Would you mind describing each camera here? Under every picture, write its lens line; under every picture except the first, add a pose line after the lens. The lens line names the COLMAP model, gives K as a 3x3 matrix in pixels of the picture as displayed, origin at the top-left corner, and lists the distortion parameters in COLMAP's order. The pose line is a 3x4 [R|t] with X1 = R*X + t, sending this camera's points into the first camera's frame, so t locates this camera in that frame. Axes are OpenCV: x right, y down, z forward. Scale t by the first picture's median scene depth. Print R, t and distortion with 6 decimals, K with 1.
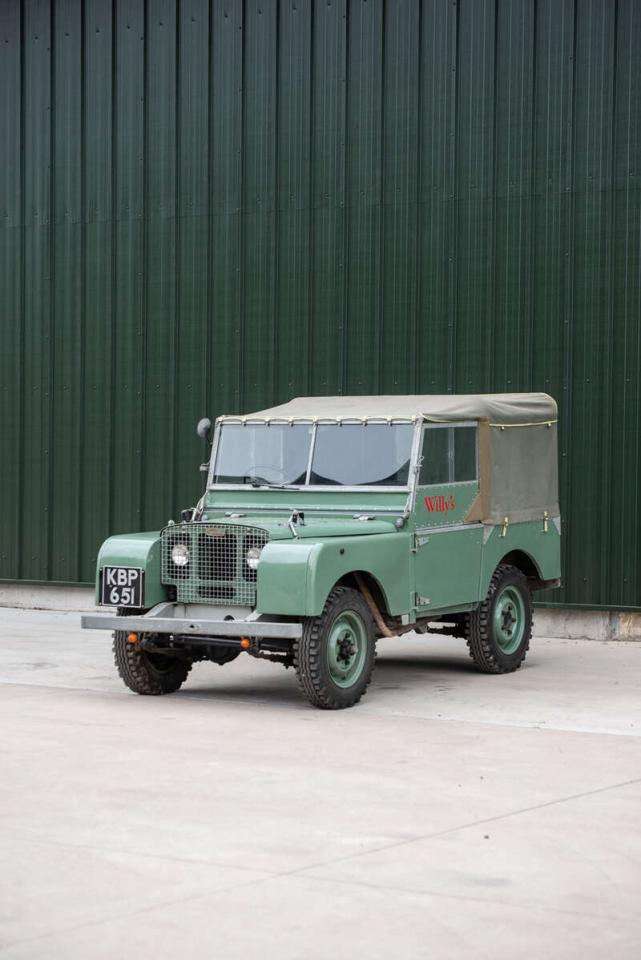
lens RADIAL K [[2394.8, 0, 320.7], [0, 2394.8, 480.1], [0, 0, 1]] dist [-0.006060, 0.109848]
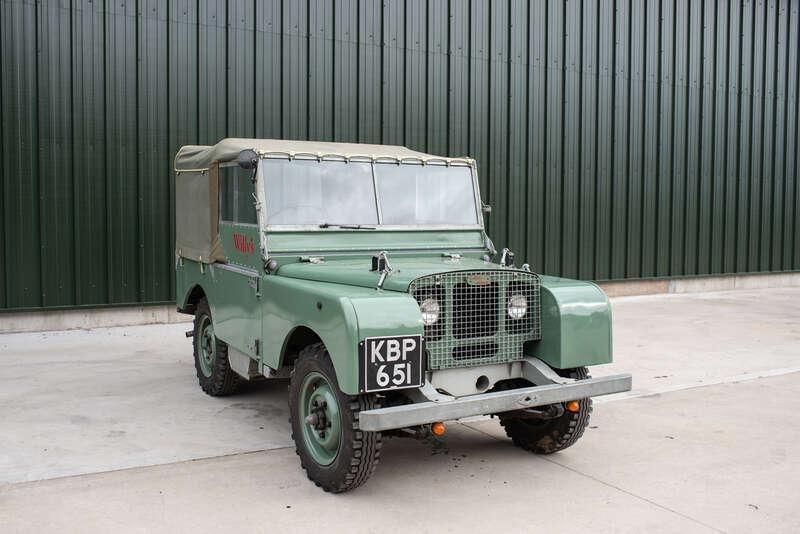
lens RADIAL K [[783.7, 0, 398.4], [0, 783.7, 267.4], [0, 0, 1]] dist [-0.109943, 0.000071]
pose [[0.479134, -0.057980, 0.875825, -0.292521], [0.010466, 0.998122, 0.060350, 0.000430], [-0.877679, -0.019749, 0.478841, 0.883700]]
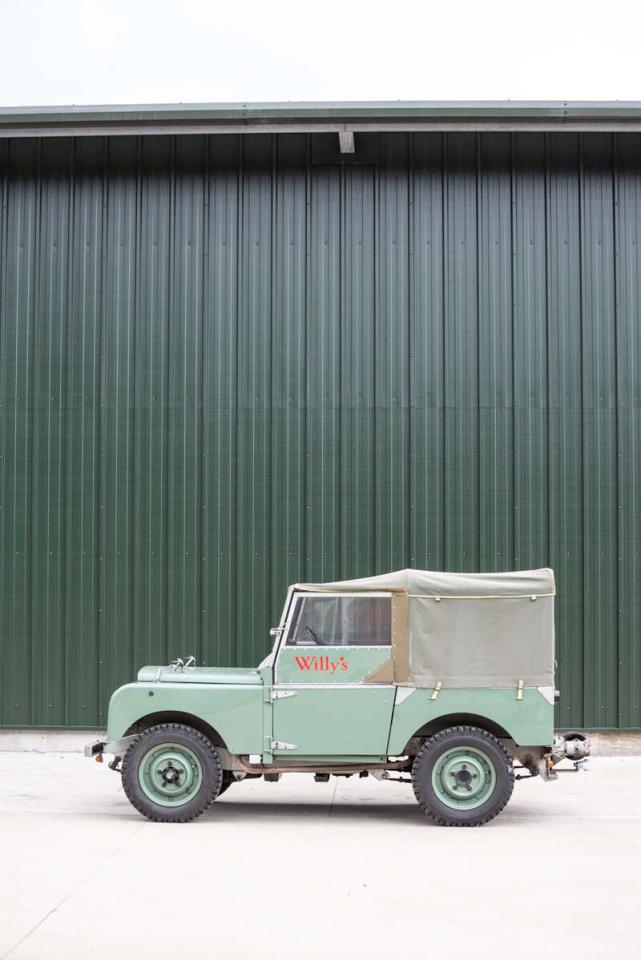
lens RADIAL K [[1981.2, 0, 320.7], [0, 1981.2, 480.0], [0, 0, 1]] dist [-0.340270, 0.055870]
pose [[0.500973, -0.036395, -0.864697, 0.898322], [-0.040884, 0.997005, -0.065651, -0.016018], [0.864497, 0.068241, 0.497985, 0.547944]]
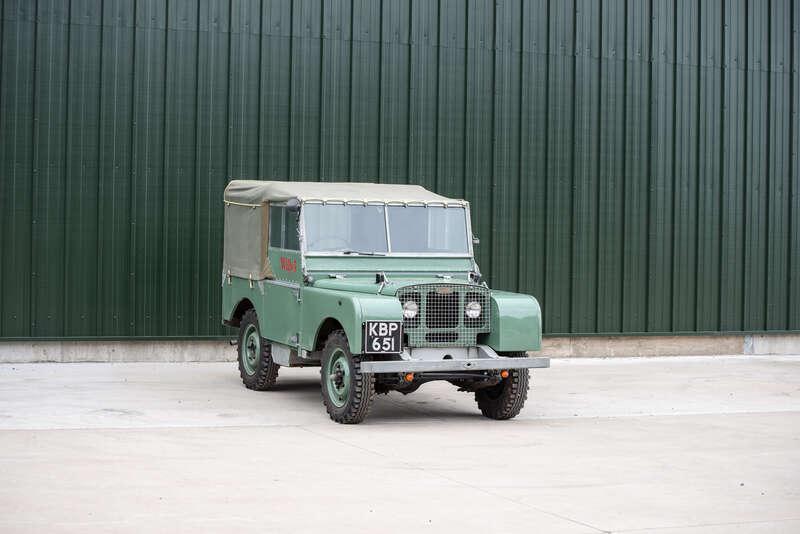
lens RADIAL K [[1651.0, 0, 400.1], [0, 1651.0, 266.8], [0, 0, 1]] dist [-0.340270, 0.055870]
pose [[0.554108, -0.014709, 0.832315, -0.781337], [-0.005243, 0.999762, 0.021159, -0.009345], [-0.832428, -0.016088, 0.553900, 0.525397]]
